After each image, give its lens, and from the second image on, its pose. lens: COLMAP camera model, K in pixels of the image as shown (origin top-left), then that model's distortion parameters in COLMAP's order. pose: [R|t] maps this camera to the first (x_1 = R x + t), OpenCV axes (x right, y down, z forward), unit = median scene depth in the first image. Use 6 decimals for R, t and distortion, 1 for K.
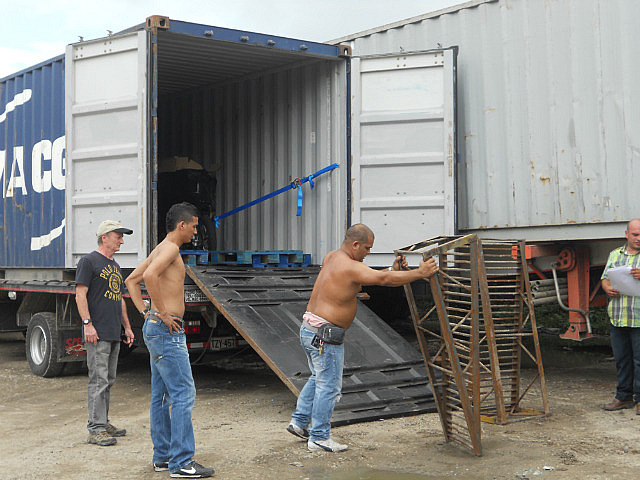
lens RADIAL K [[1085.9, 0, 273.3], [0, 1085.9, 240.6], [0, 0, 1]] dist [-0.010291, -1.270744]
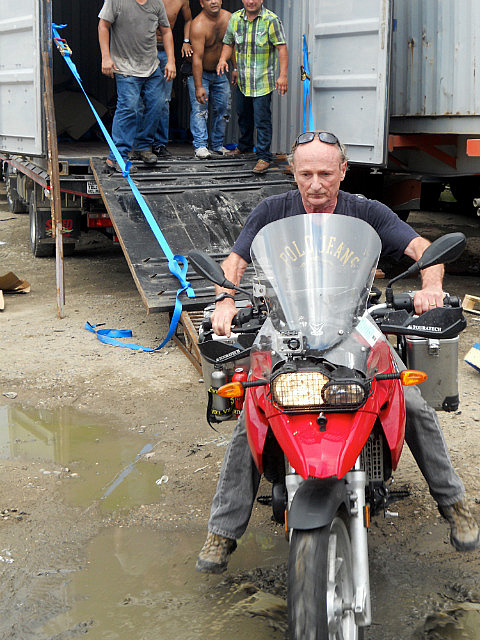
lens RADIAL K [[1050.0, 0, 252.4], [0, 1050.0, 321.5], [0, 0, 1]] dist [0.010242, -0.337151]
pose [[0.942807, 0.082304, -0.323018, 0.326328], [-0.011162, 0.976290, 0.216177, -0.028809], [0.333151, -0.200208, 0.921372, 0.196170]]
